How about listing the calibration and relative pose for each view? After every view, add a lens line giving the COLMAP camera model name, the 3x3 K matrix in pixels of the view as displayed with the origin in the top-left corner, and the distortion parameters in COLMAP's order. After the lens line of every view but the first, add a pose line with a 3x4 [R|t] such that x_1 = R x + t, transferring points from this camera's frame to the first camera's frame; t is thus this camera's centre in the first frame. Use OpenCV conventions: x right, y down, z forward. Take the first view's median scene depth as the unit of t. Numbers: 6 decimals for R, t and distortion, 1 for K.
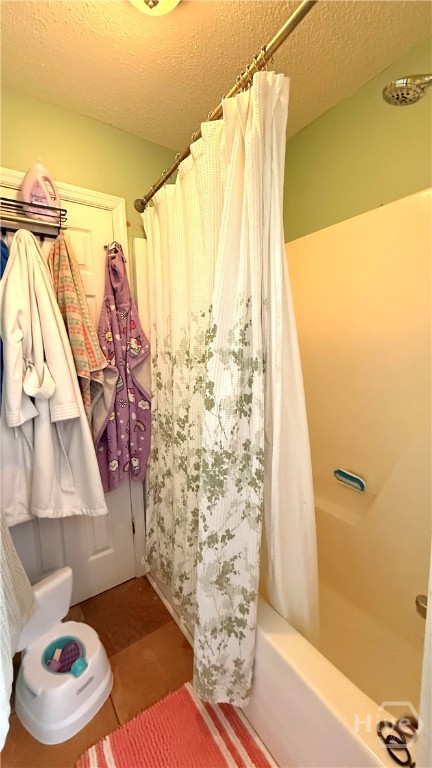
lens RADIAL K [[304.2, 0, 218.4], [0, 304.2, 384.7], [0, 0, 1]] dist [-0.000182, 0.000046]
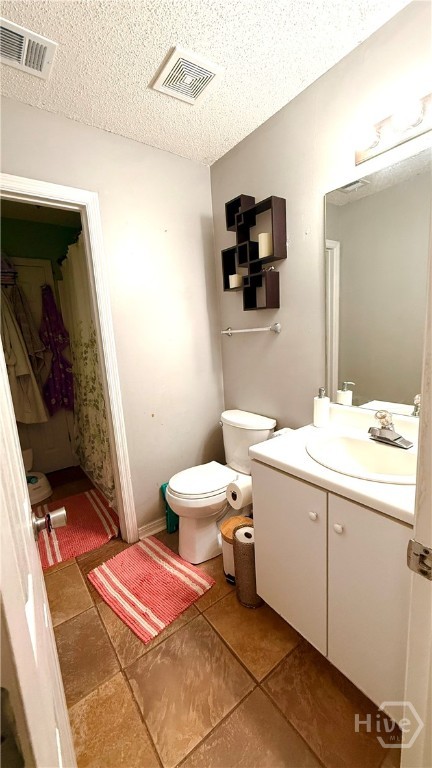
lens RADIAL K [[304.2, 0, 215.0], [0, 304.2, 384.6], [0, 0, 1]] dist [-0.000182, 0.000046]
pose [[0.999284, -0.036812, 0.008786, 0.667065], [0.036298, 0.997940, 0.052896, 0.095067], [-0.010715, -0.052539, 0.998561, -0.928494]]
